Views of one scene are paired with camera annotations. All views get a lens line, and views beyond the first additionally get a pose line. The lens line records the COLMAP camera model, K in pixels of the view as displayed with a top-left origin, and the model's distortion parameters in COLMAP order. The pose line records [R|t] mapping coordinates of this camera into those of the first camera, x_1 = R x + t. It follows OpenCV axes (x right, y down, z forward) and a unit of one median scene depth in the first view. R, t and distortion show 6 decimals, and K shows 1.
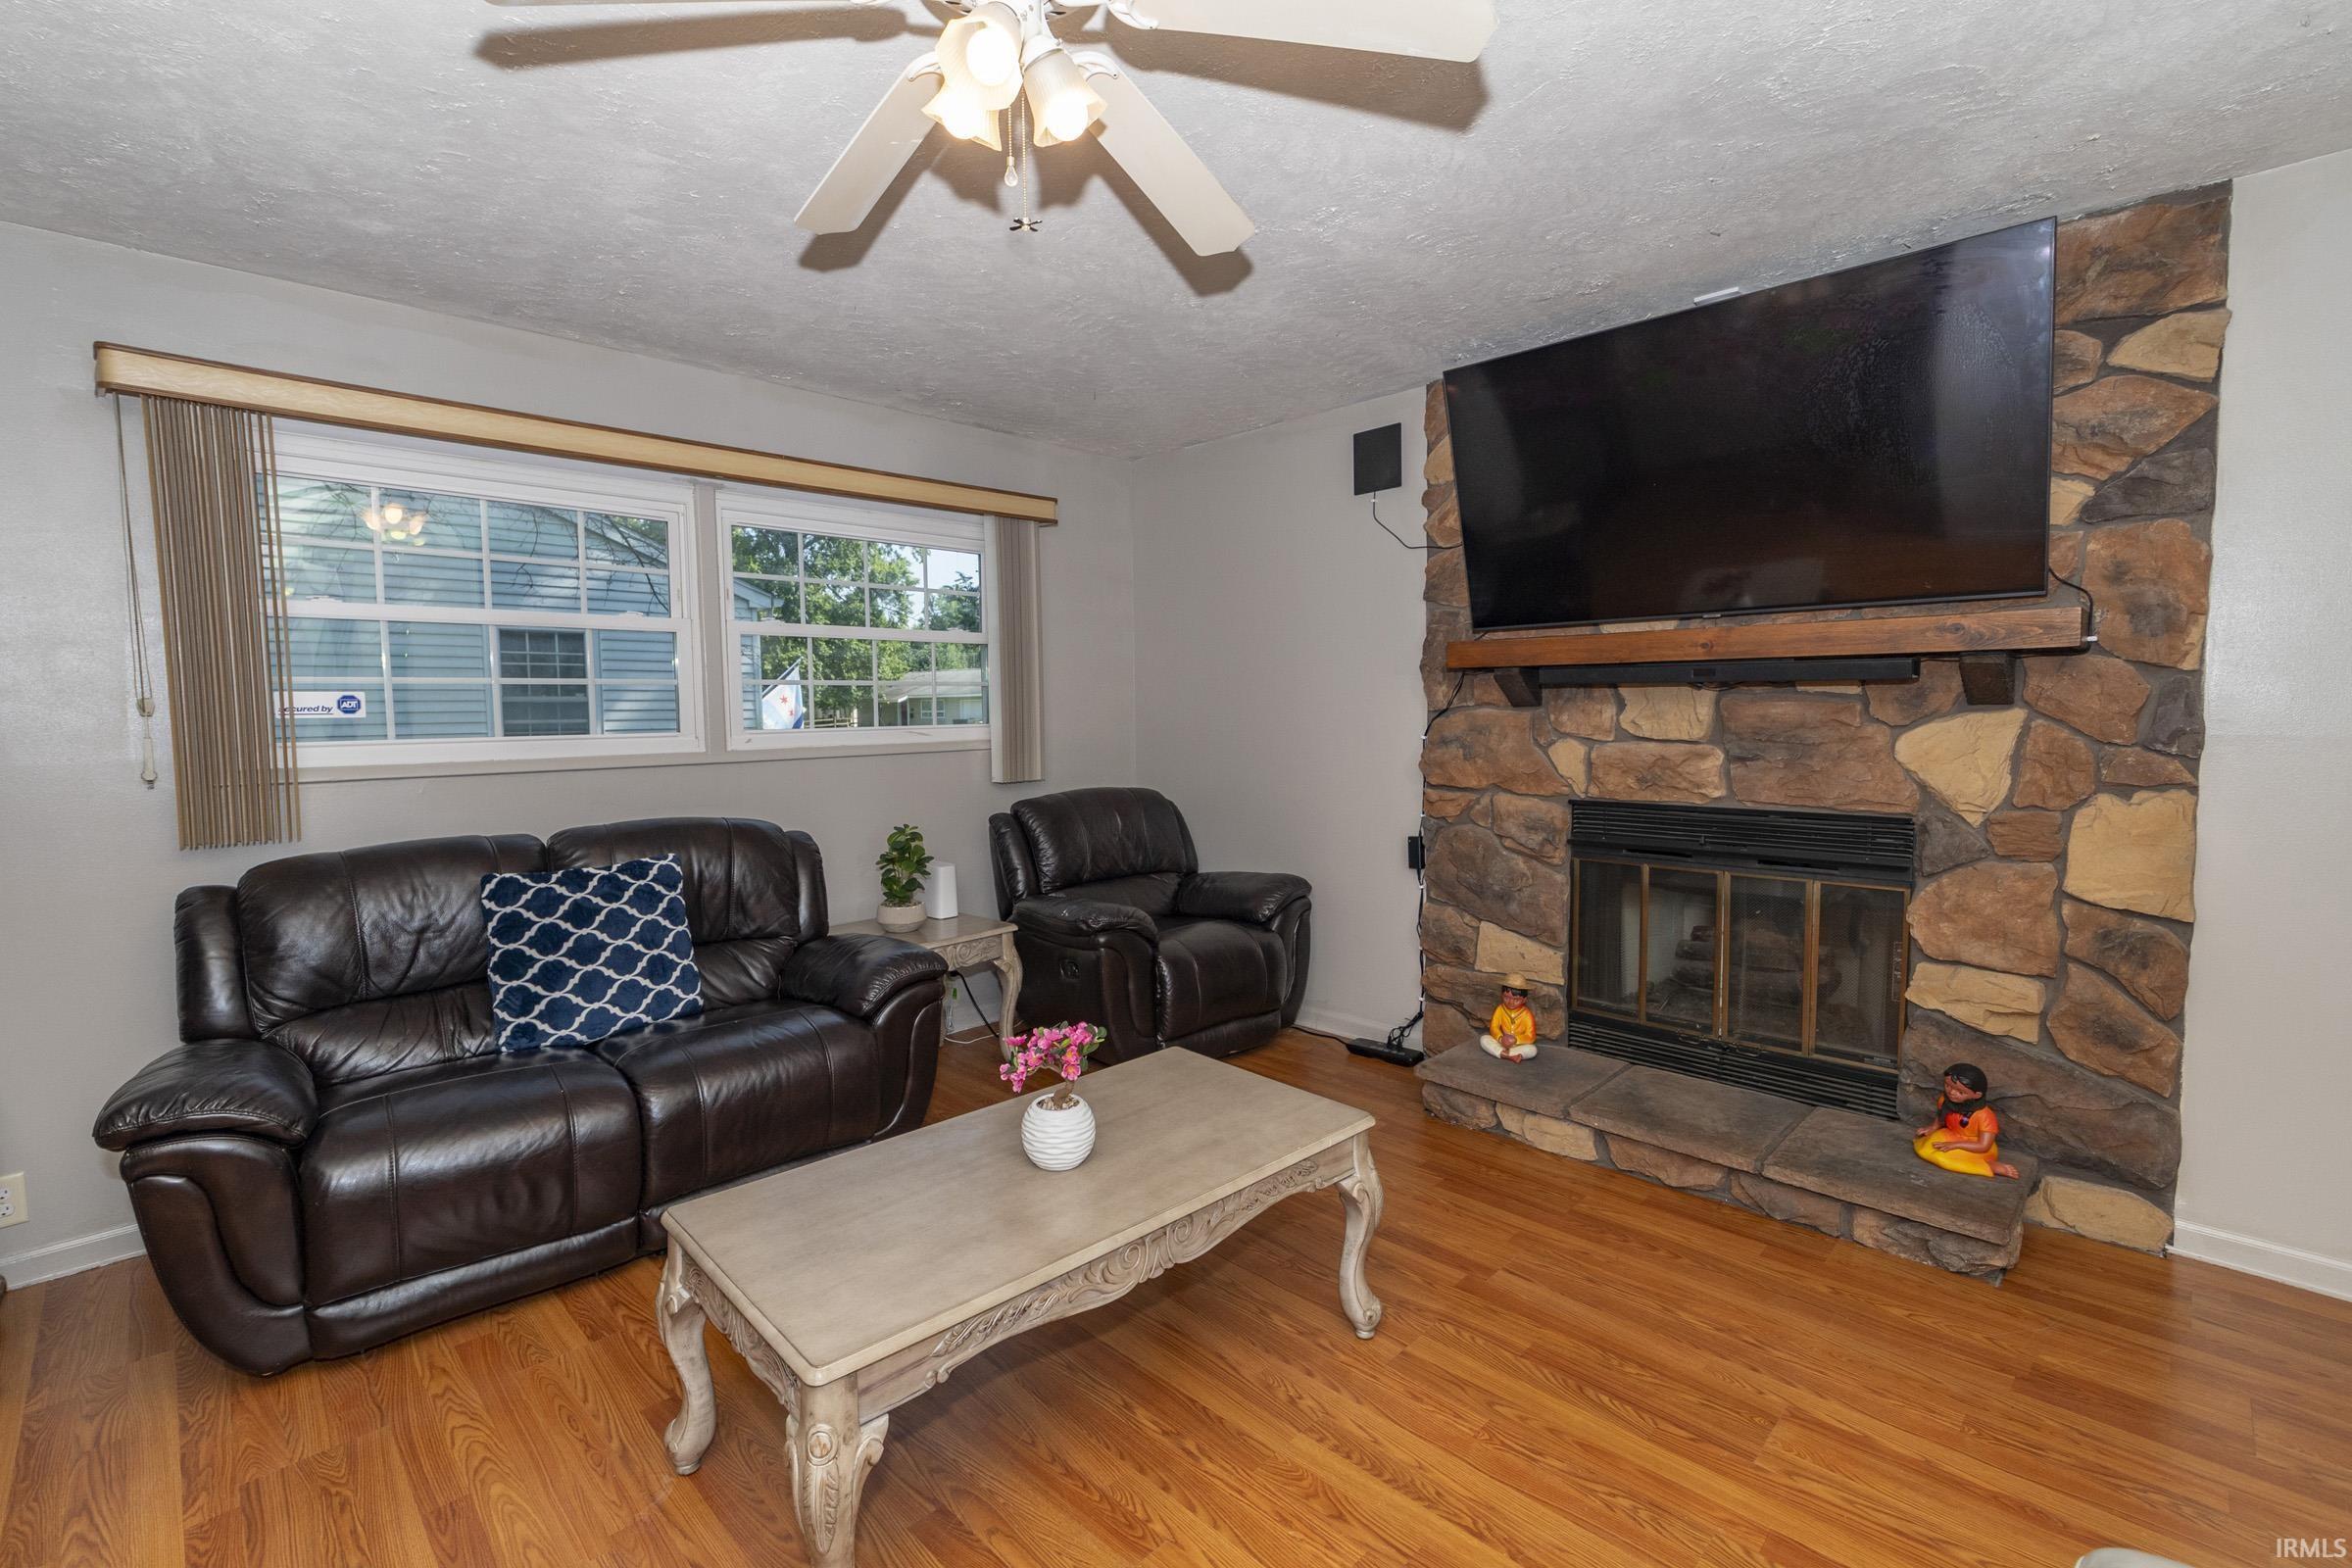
lens RADIAL K [[1060.8, 0, 1176.0], [0, 1060.8, 784.0], [0, 0, 1]] dist [0.001104, 0.000036]
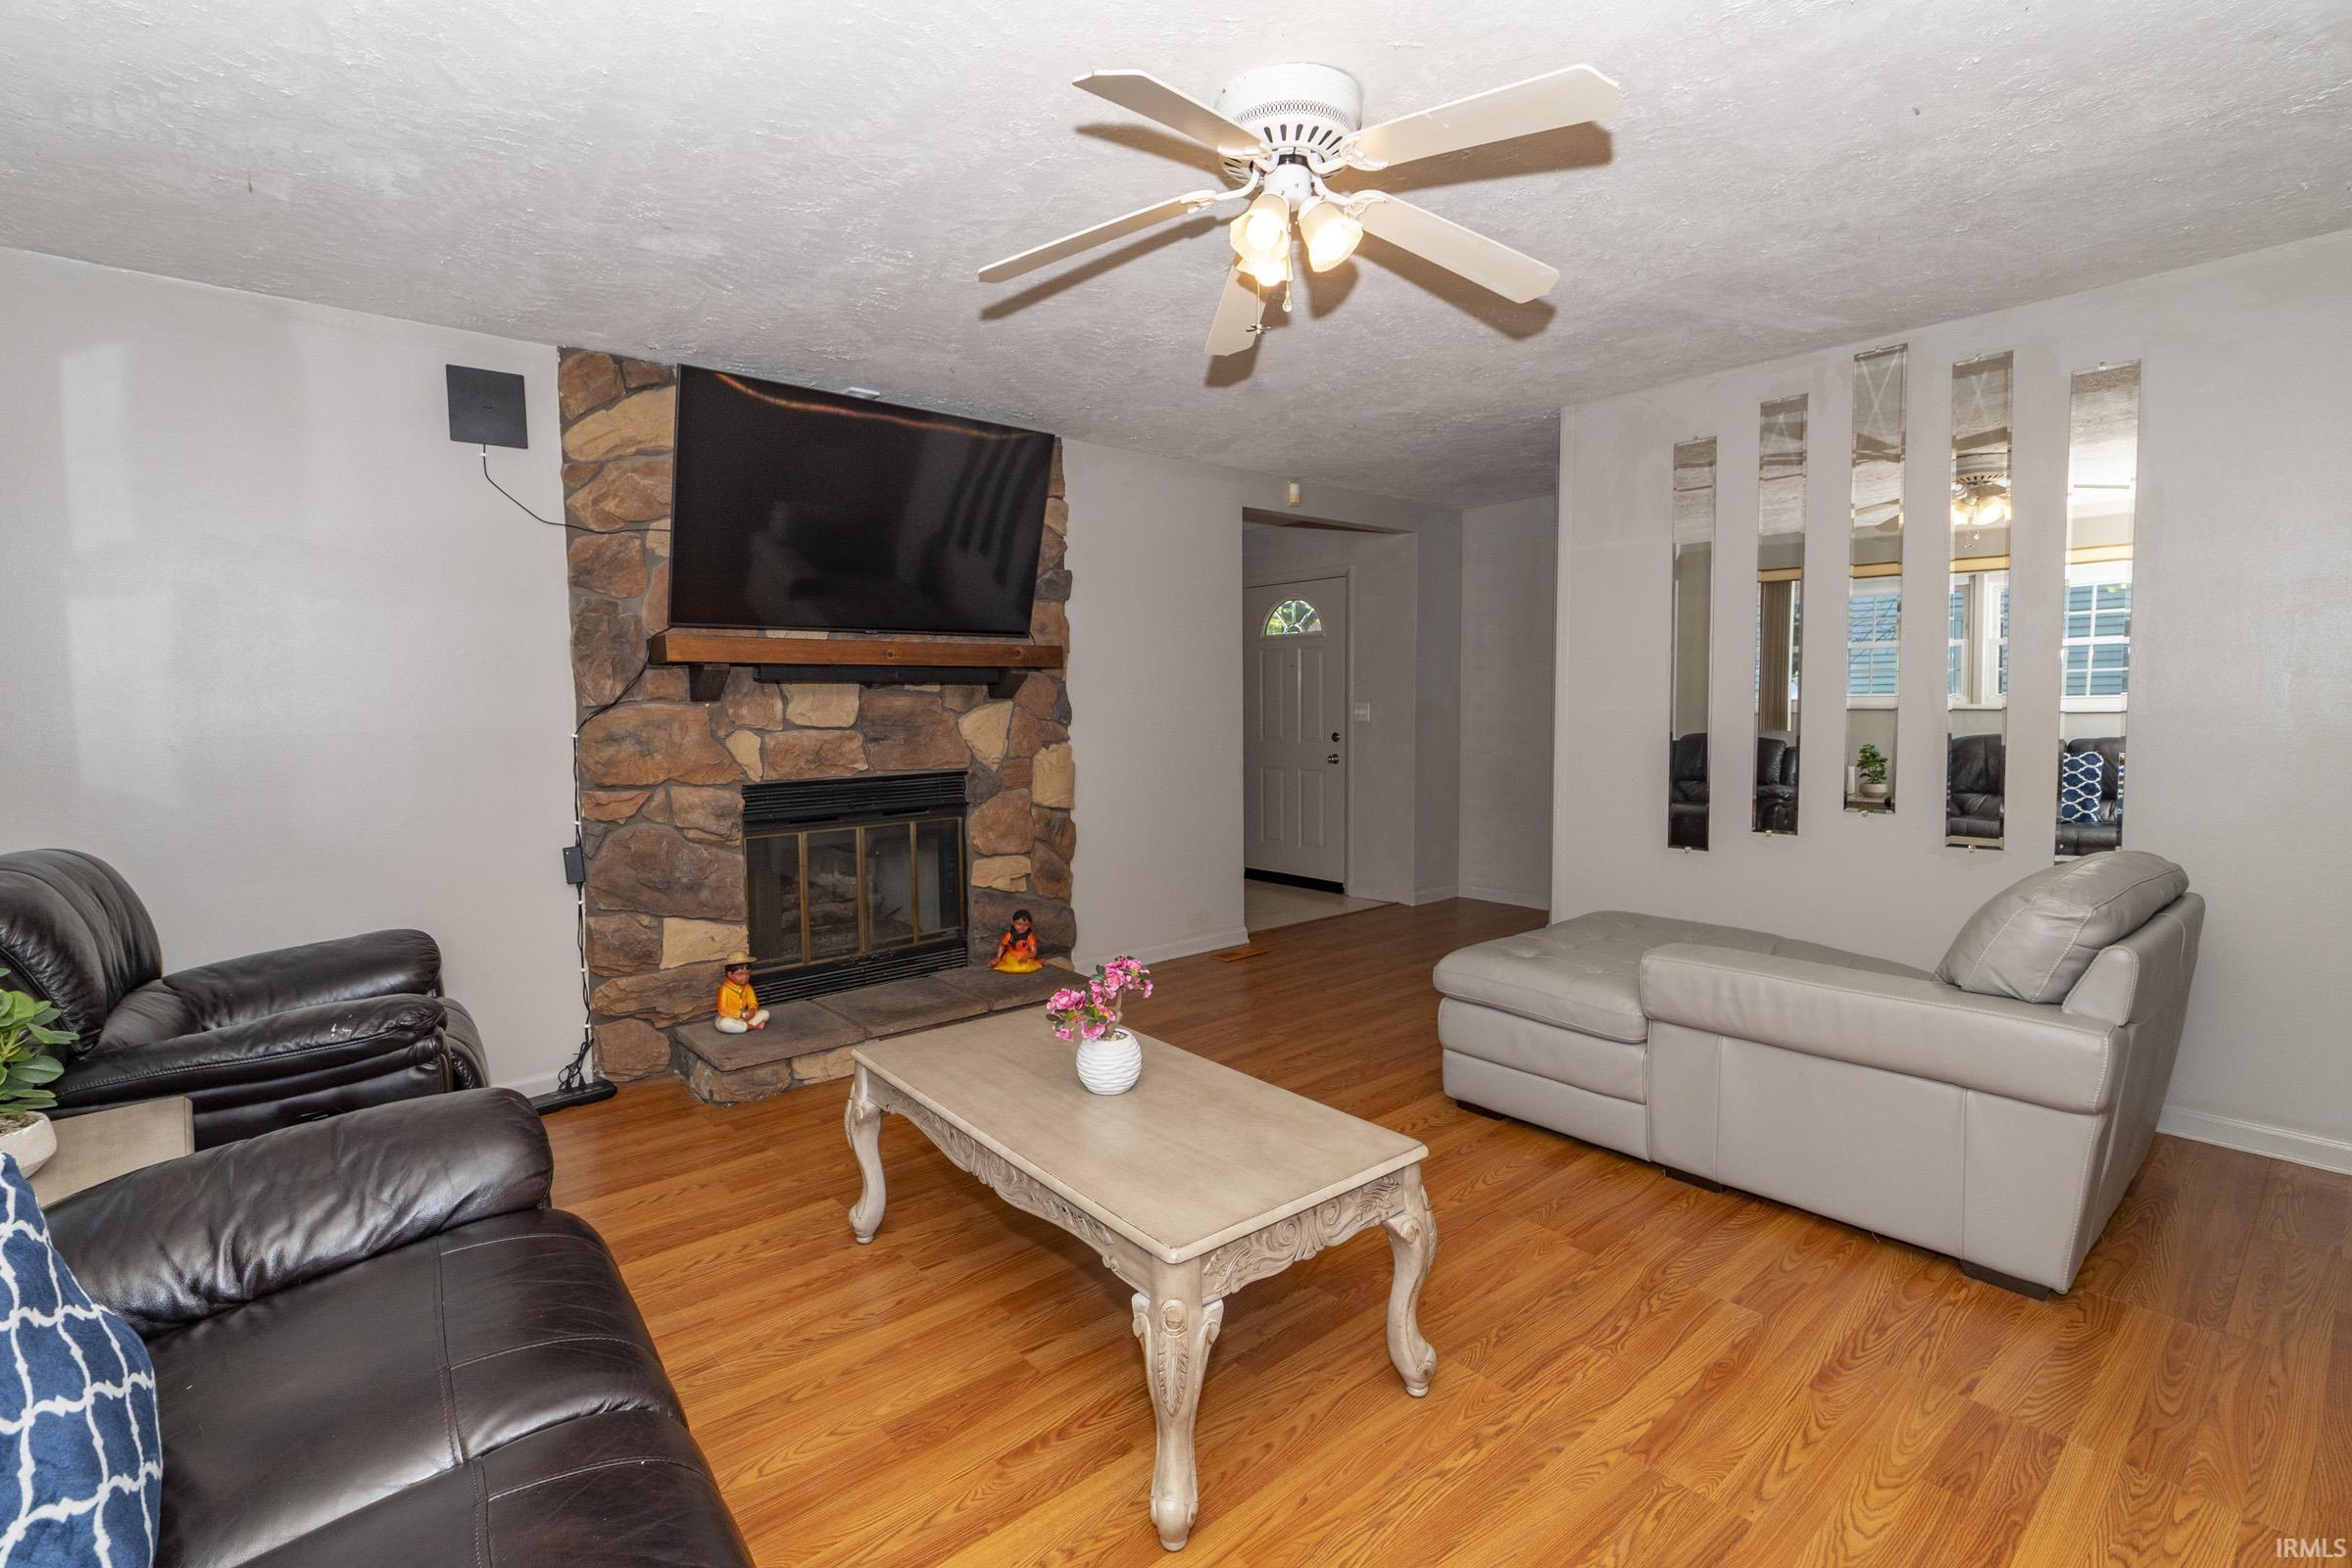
lens RADIAL K [[1060.8, 0, 1176.0], [0, 1060.8, 784.0], [0, 0, 1]] dist [0.001104, 0.000036]
pose [[0.065955, -0.072724, 0.995169, -0.717807], [0.086593, 0.993995, 0.066899, -0.022291], [-0.994058, 0.081763, 0.071856, 0.483322]]
